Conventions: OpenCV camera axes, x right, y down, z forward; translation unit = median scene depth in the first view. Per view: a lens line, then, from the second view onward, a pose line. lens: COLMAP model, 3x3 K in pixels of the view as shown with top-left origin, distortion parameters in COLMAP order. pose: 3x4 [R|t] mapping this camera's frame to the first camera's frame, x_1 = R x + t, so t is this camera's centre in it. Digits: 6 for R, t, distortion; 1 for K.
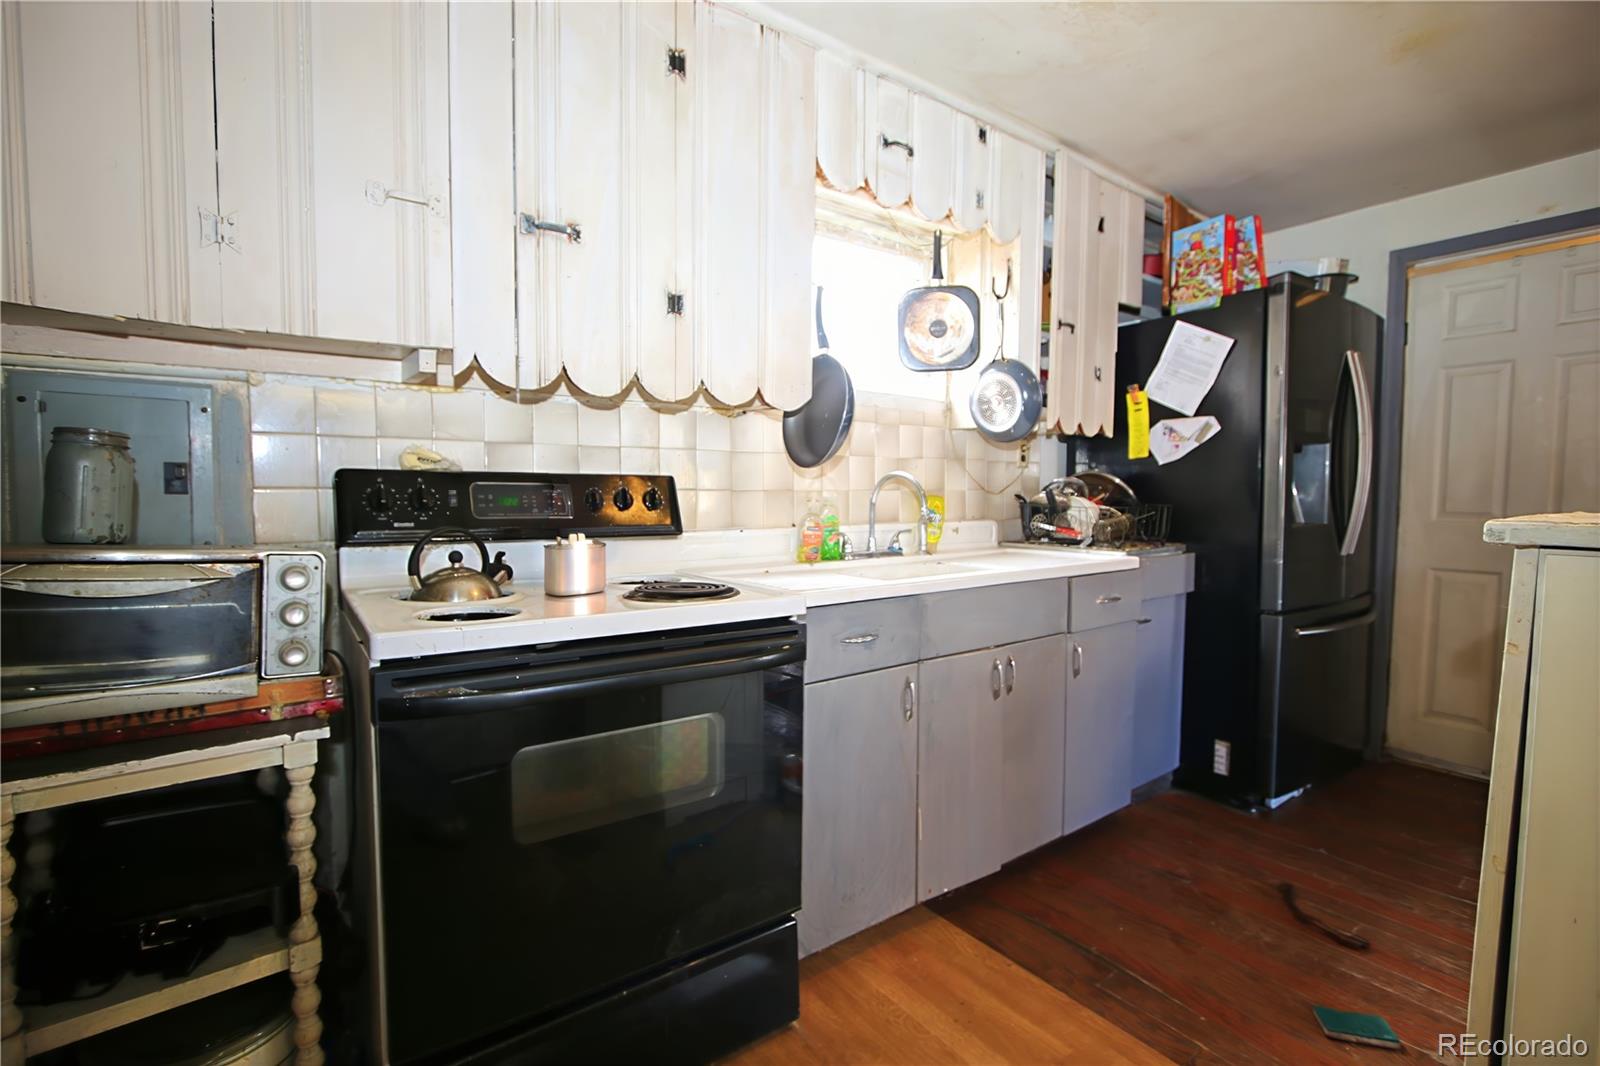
lens RADIAL K [[733.3, 0, 802.0], [0, 733.3, 531.7], [0, 0, 1]] dist [-0.000094, -0.000033]
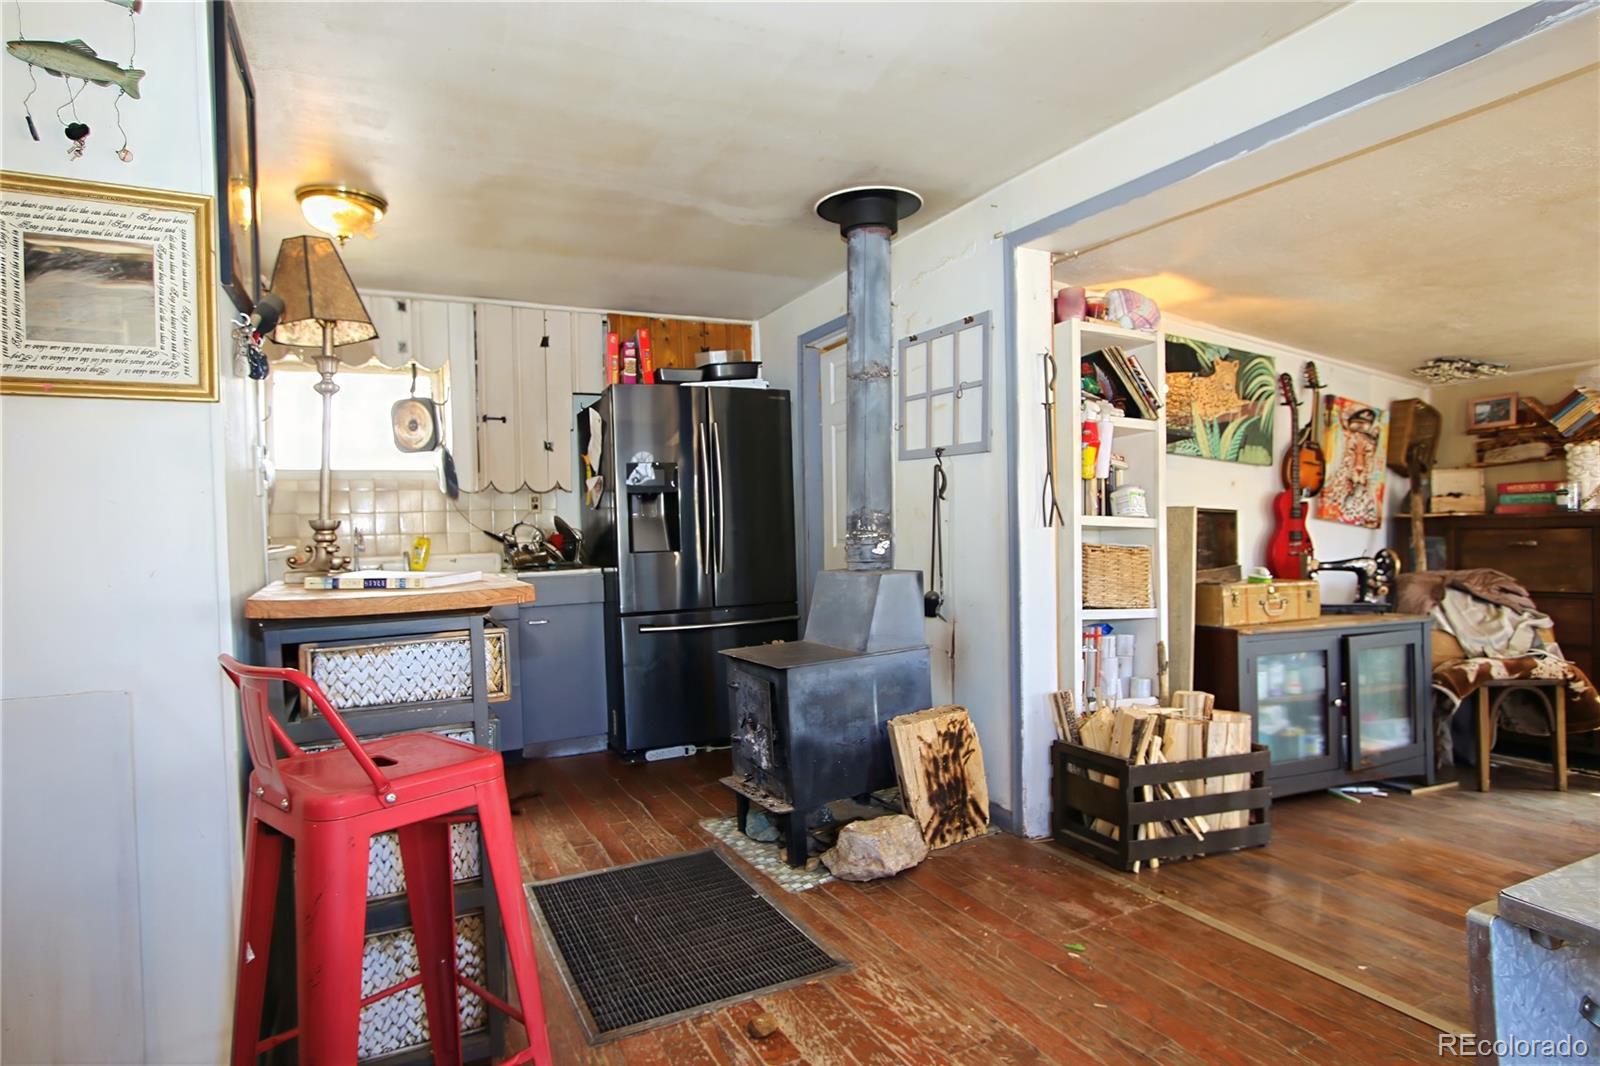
lens RADIAL K [[877.9, 0, 810.8], [0, 877.9, 534.3], [0, 0, 1]] dist [-0.014962, 0.003239]
pose [[0.984246, -0.036119, -0.173077, 1.271309], [0.027056, 0.998150, -0.054446, 0.062485], [0.174724, 0.048905, 0.983402, -0.593066]]
